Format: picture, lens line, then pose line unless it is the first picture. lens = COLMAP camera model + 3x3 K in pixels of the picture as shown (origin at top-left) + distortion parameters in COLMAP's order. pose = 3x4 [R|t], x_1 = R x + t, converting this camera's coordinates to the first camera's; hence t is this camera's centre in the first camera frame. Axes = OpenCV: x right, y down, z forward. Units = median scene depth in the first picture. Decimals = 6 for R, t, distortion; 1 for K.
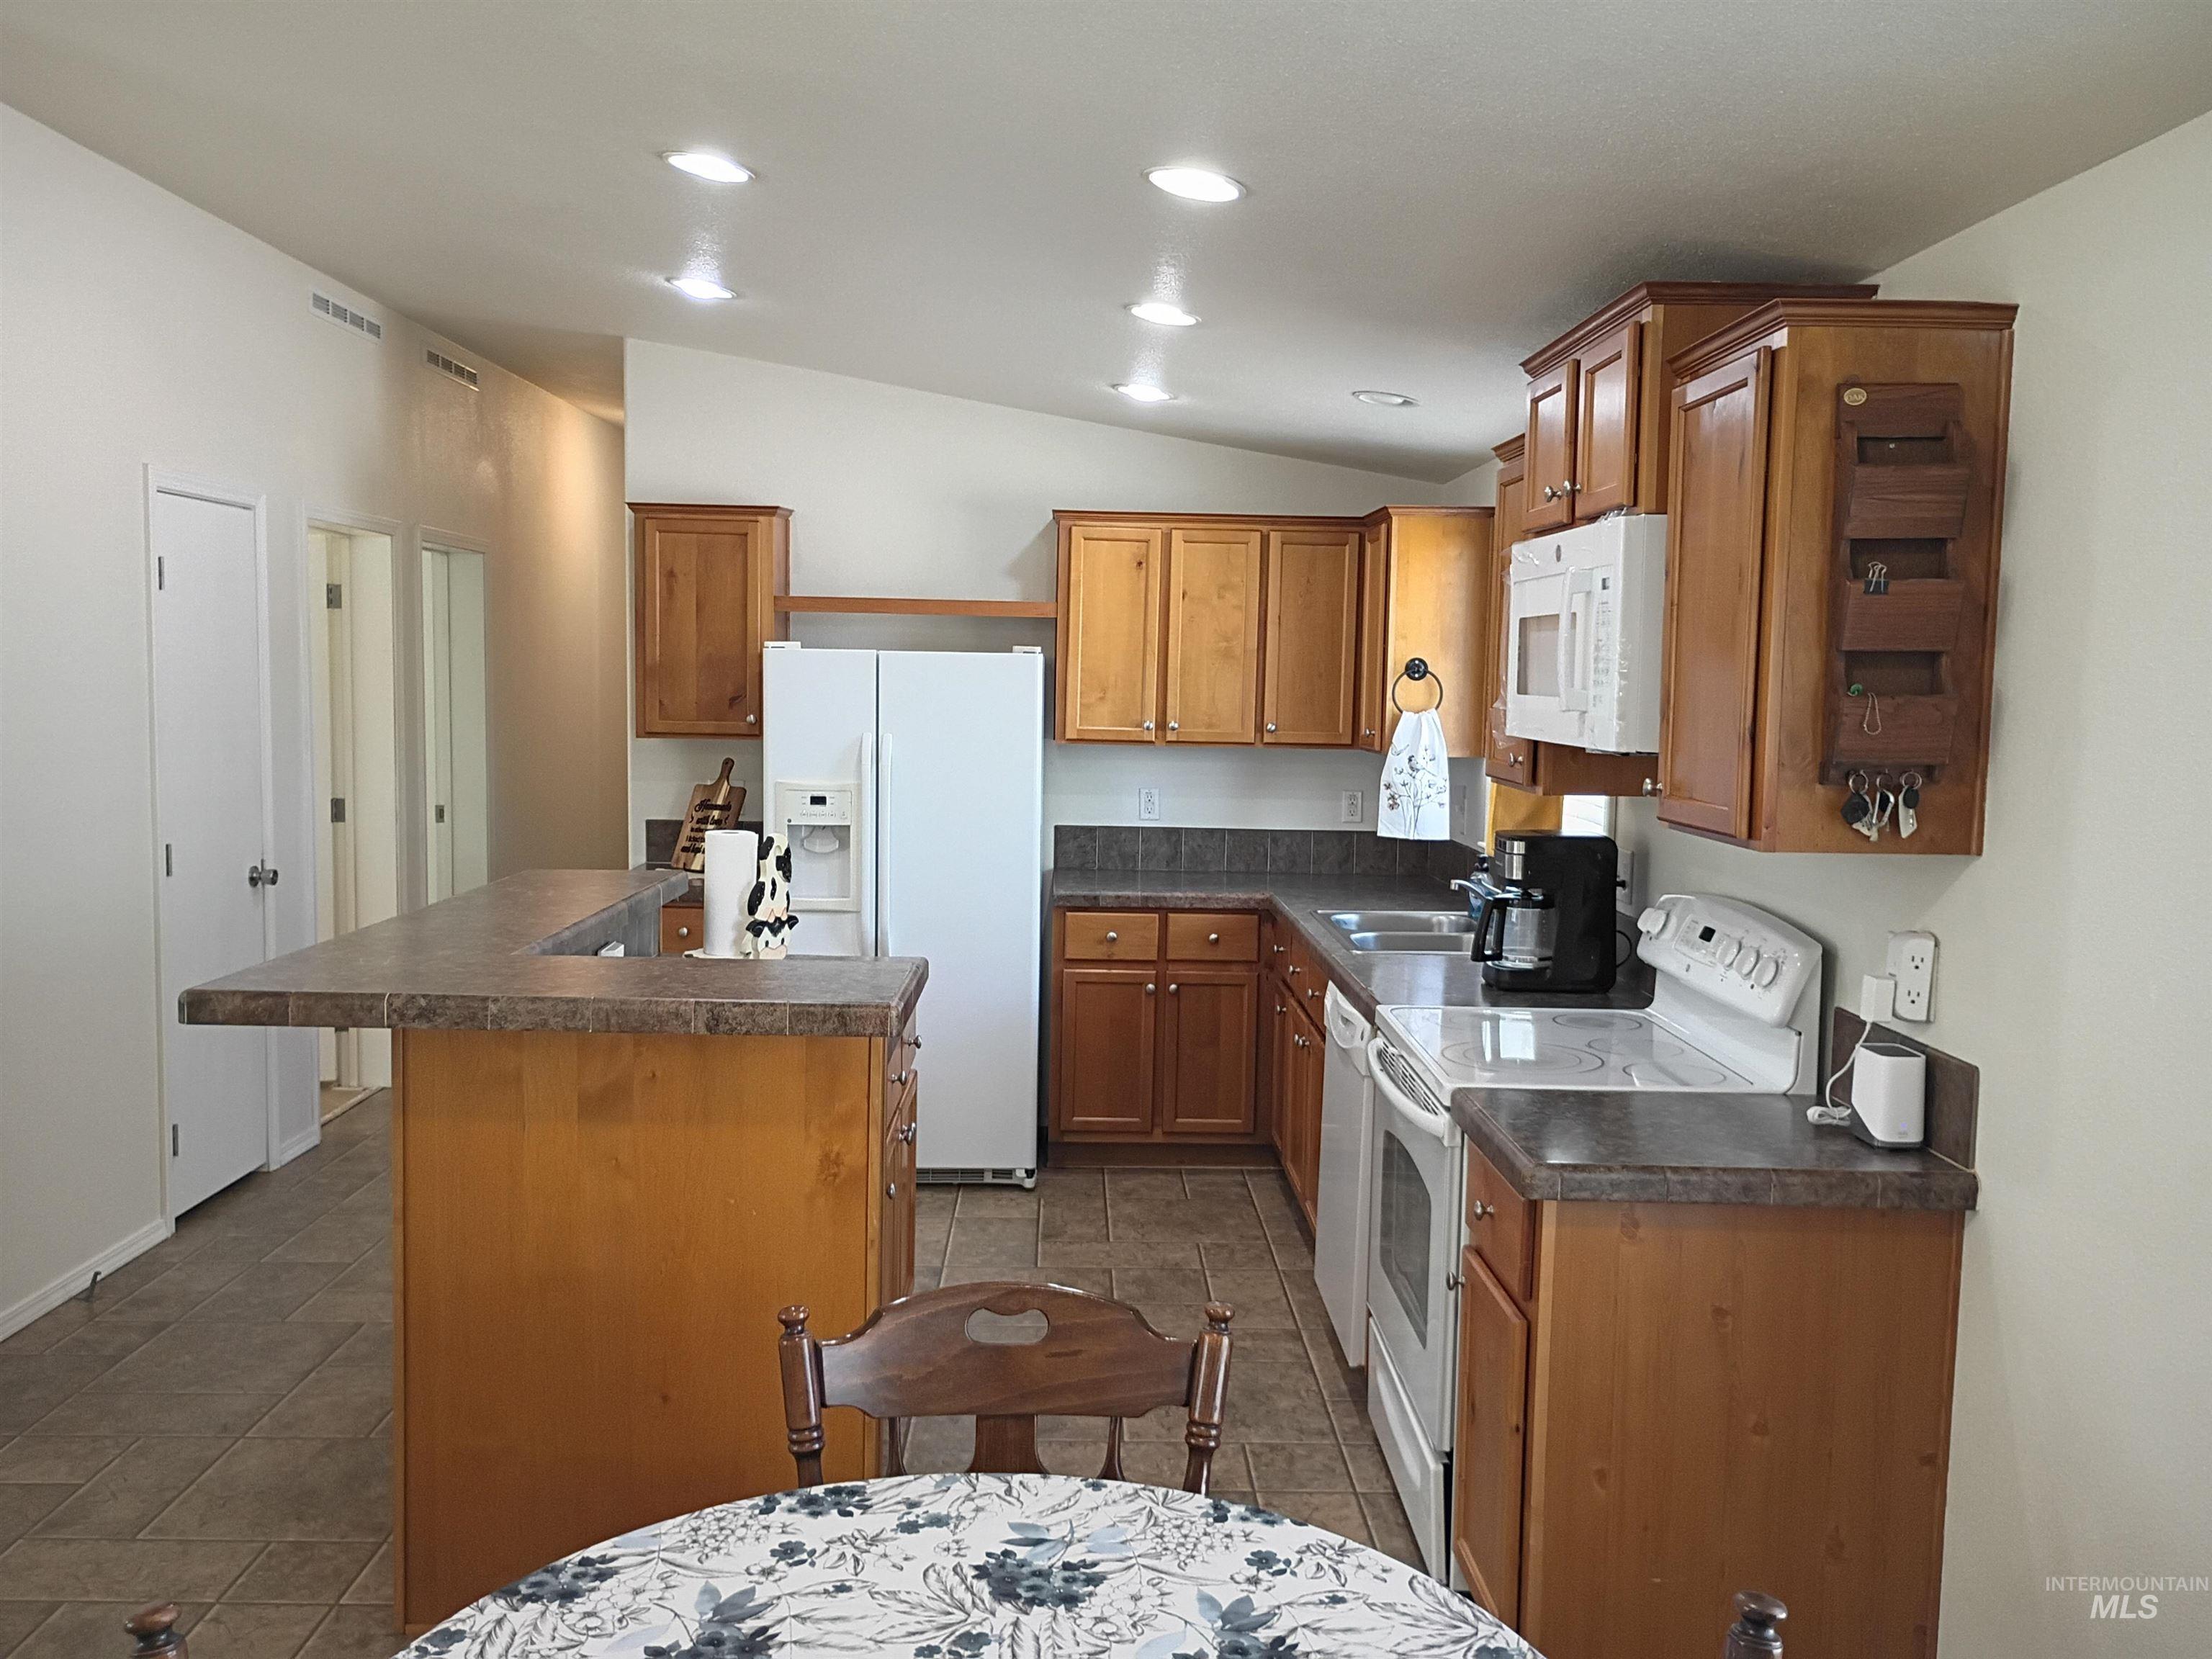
lens RADIAL K [[1839.5, 0, 1108.4], [0, 1839.5, 826.3], [0, 0, 1]] dist [0.042205, -0.040316]
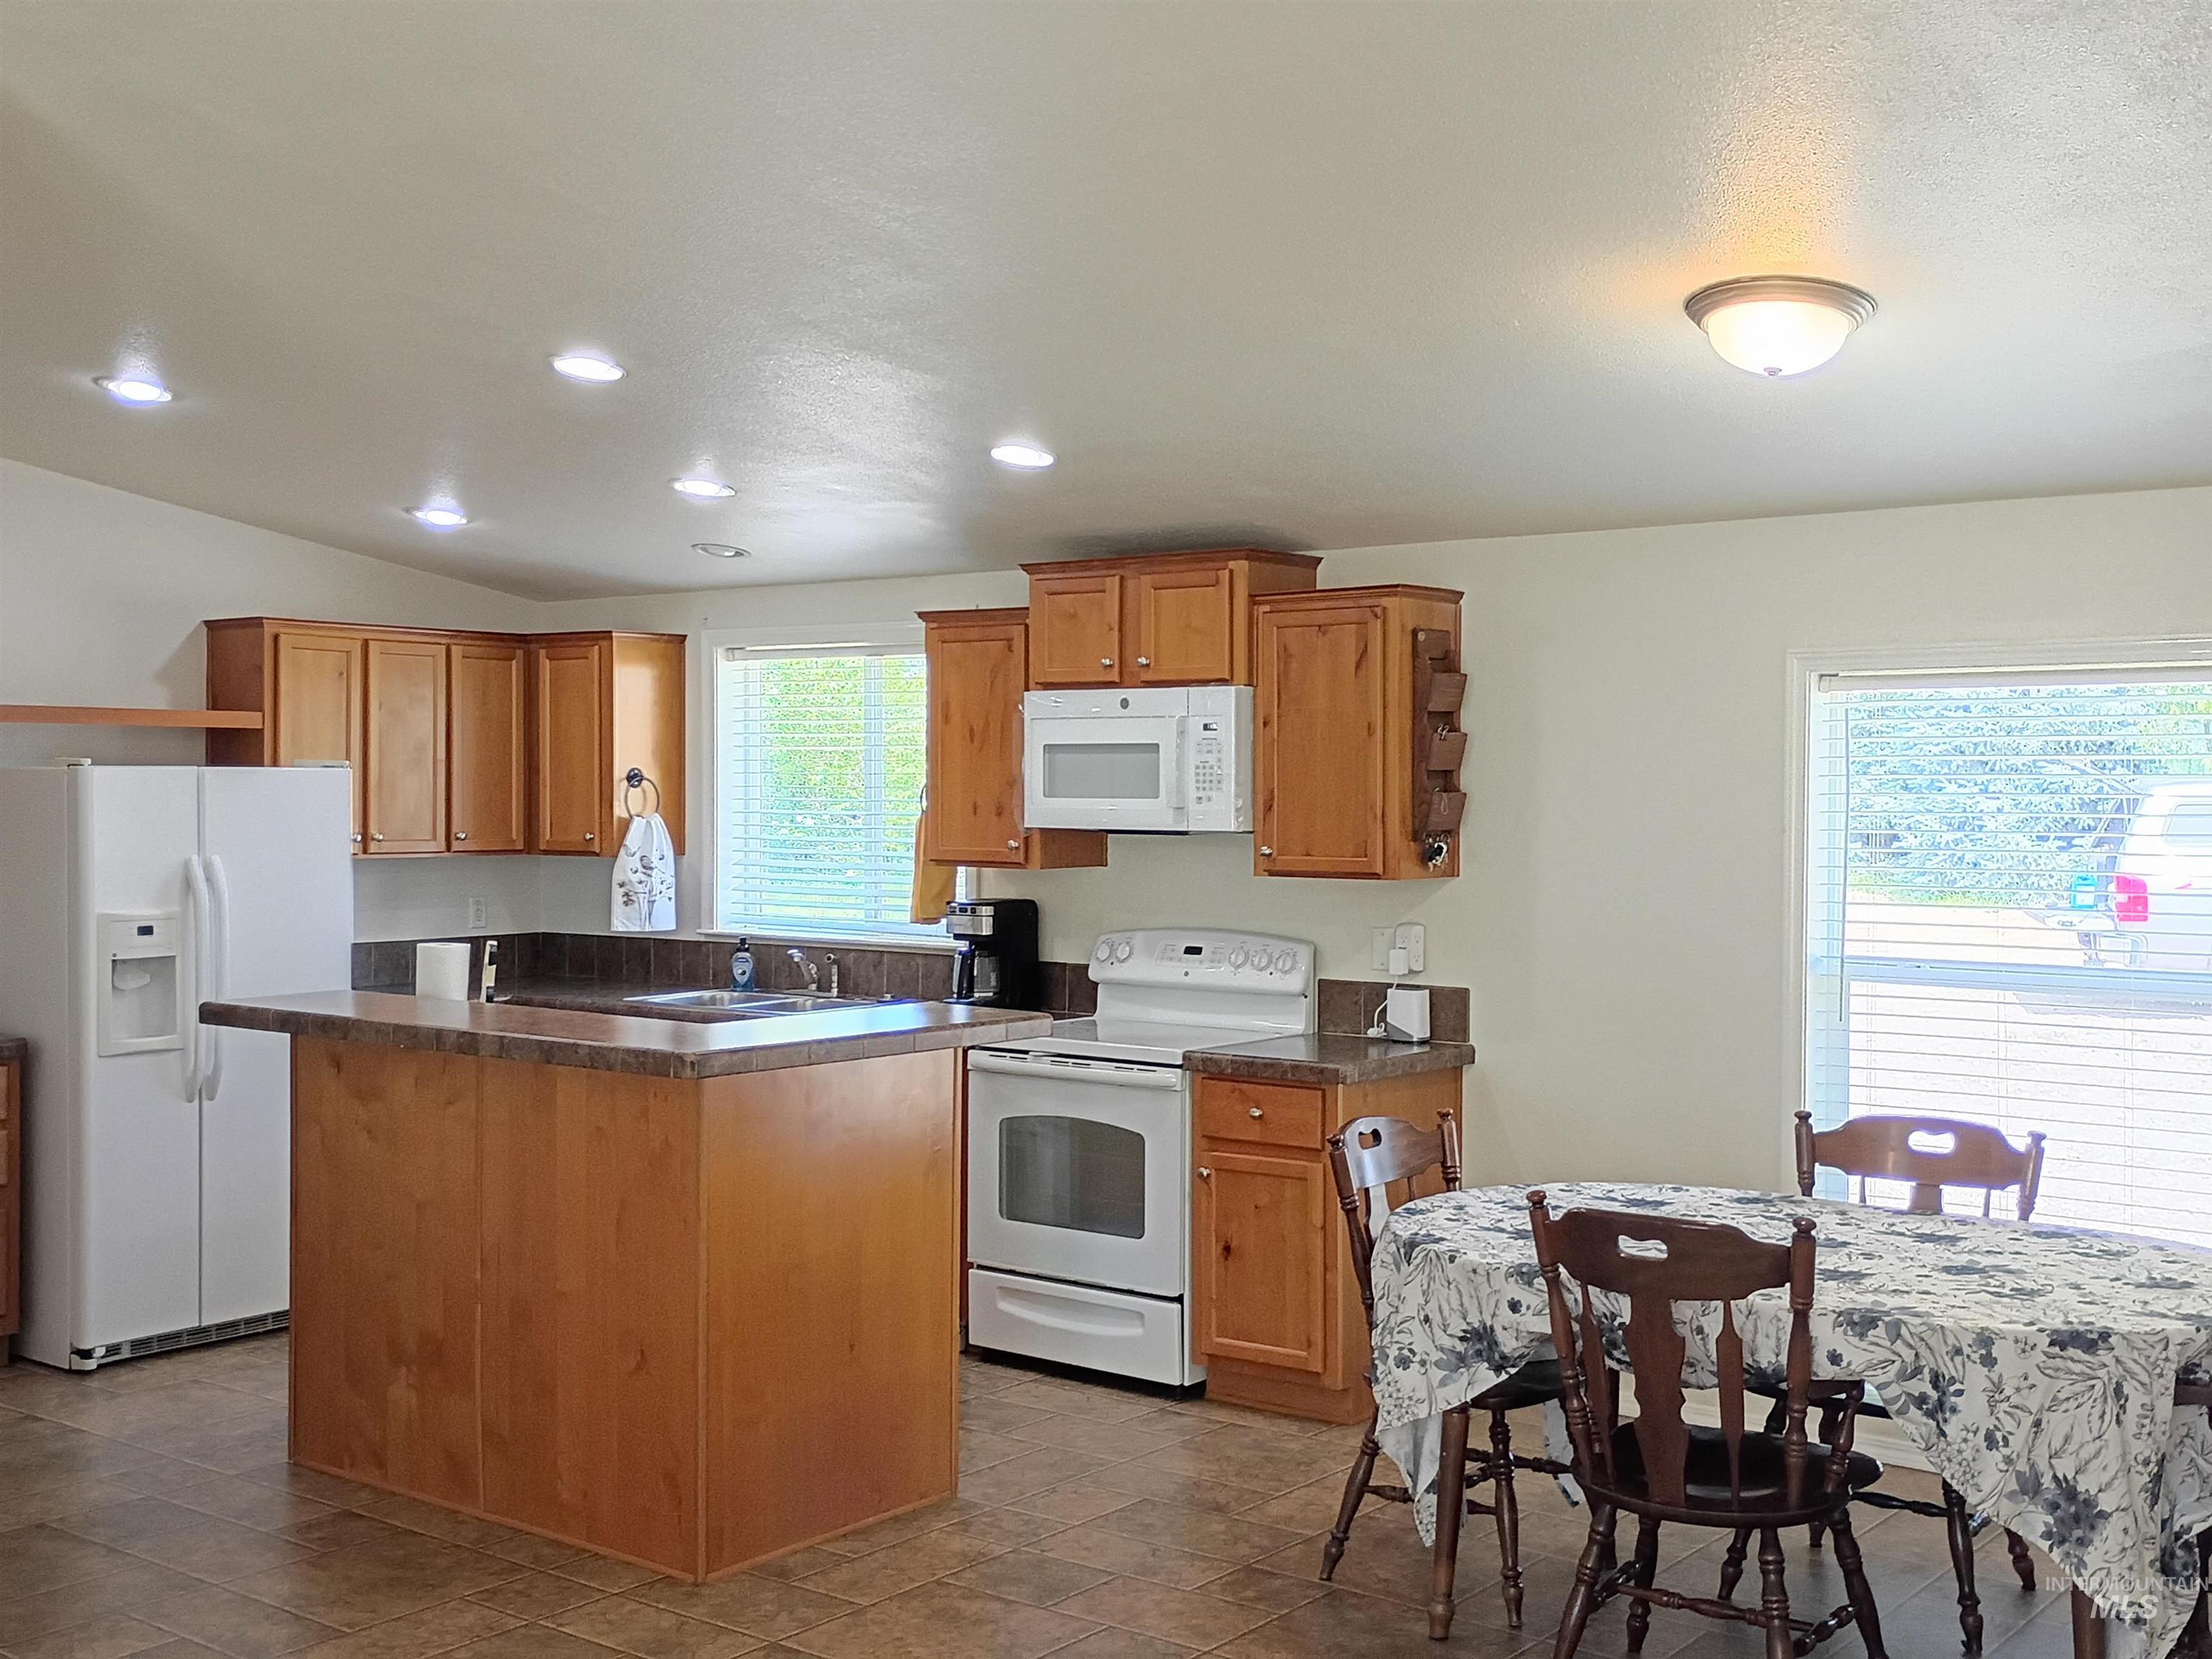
lens RADIAL K [[2454.4, 0, 1100.0], [0, 2454.4, 793.6], [0, 0, 1]] dist [0.016660, 0.009773]
pose [[0.635634, -0.021547, 0.771690, -0.797219], [0.074666, 0.996640, -0.033673, -0.005340], [-0.768371, 0.079023, 0.635107, -0.150702]]
